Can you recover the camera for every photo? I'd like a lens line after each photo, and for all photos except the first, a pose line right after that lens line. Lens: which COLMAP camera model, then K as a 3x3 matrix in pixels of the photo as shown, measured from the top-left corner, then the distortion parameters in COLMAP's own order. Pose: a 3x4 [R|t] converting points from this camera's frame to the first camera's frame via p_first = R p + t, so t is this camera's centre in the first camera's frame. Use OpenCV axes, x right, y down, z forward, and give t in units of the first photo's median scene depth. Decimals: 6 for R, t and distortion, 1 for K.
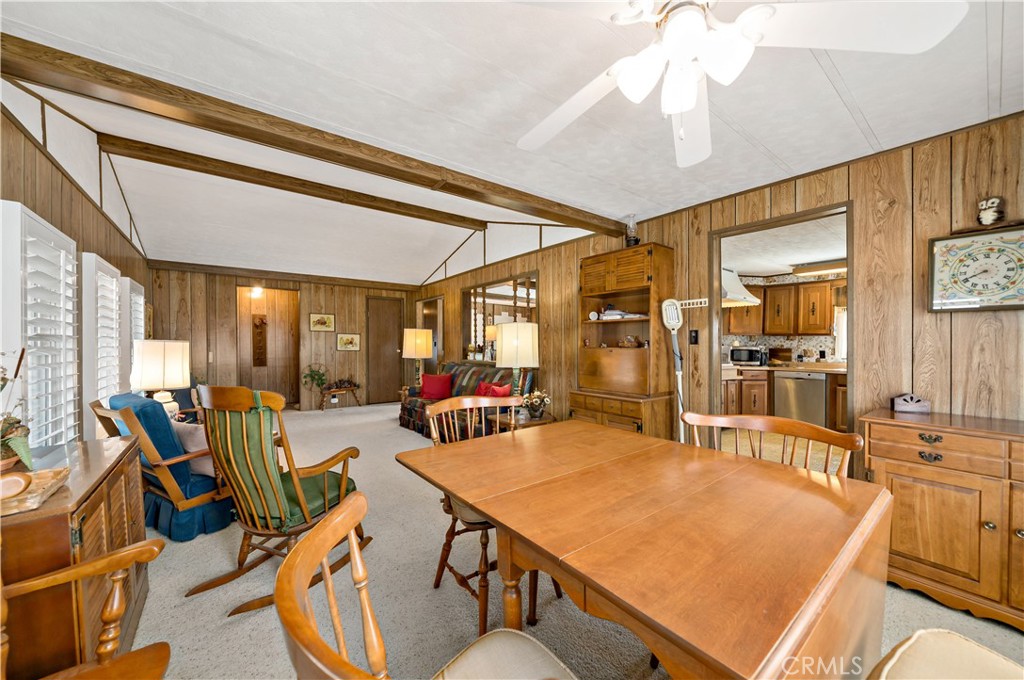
lens RADIAL K [[382.2, 0, 521.2], [0, 382.2, 364.4], [0, 0, 1]] dist [-0.004535, -0.000520]
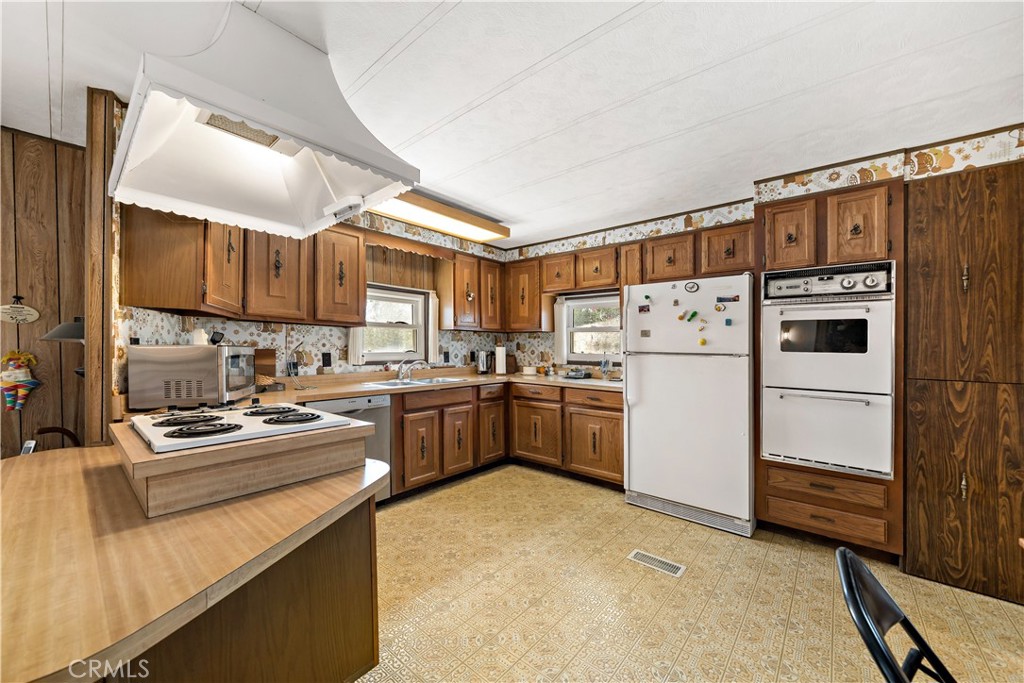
lens RADIAL K [[382.2, 0, 509.6], [0, 382.2, 347.3], [0, 0, 1]] dist [-0.004535, -0.000520]
pose [[-0.179606, -0.013815, 0.983642, 0.201872], [0.038335, 0.999044, 0.021031, -0.045265], [-0.982991, 0.041486, -0.178904, 0.832660]]
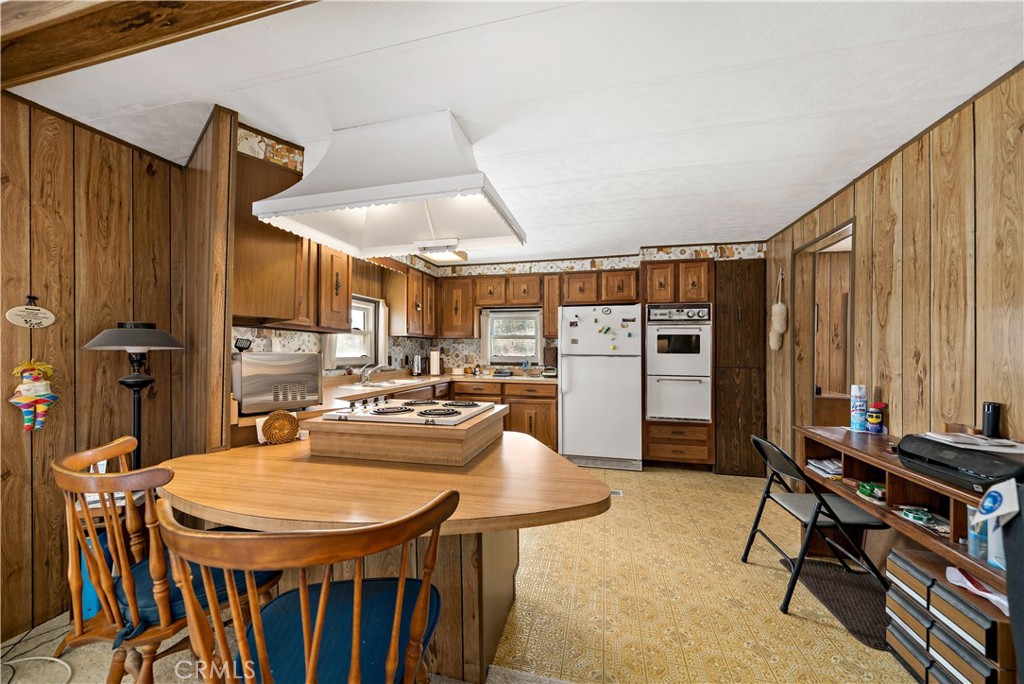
lens RADIAL K [[382.2, 0, 503.9], [0, 382.2, 348.9], [0, 0, 1]] dist [-0.004535, -0.000520]
pose [[-0.587930, -0.008120, 0.808871, 0.167190], [0.030271, 0.999028, 0.032032, -0.059088], [-0.808345, 0.043317, -0.587113, 1.088103]]
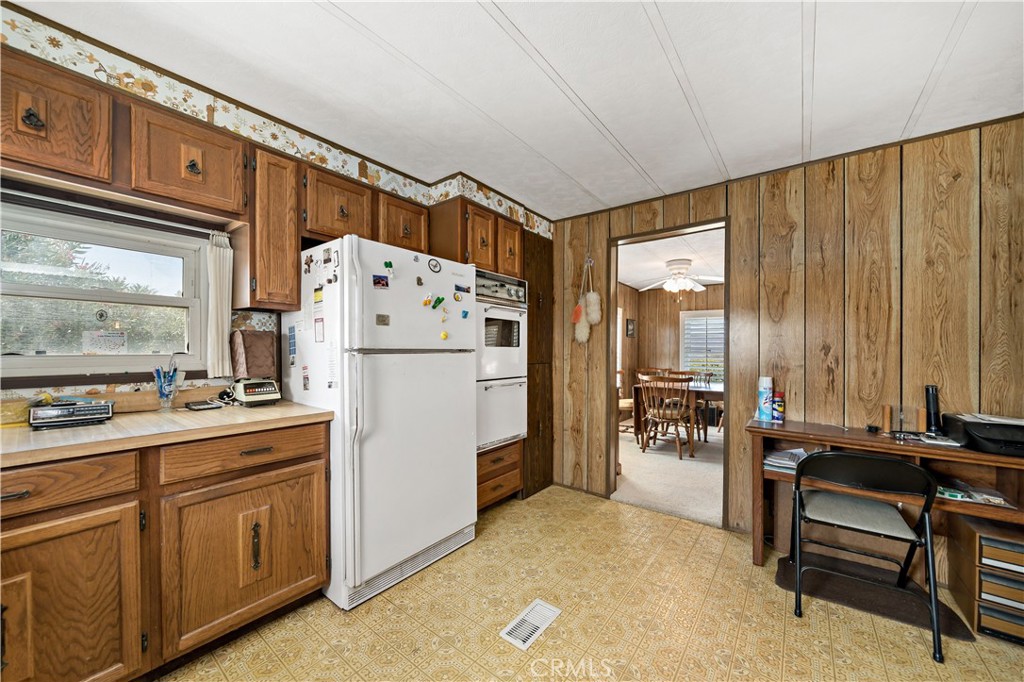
lens RADIAL K [[382.2, 0, 502.4], [0, 382.2, 343.1], [0, 0, 1]] dist [-0.004535, -0.000520]
pose [[-0.975371, -0.019507, -0.219705, 0.630348], [-0.028598, 0.998858, 0.038271, -0.042347], [0.218708, 0.043612, -0.974815, 0.901745]]
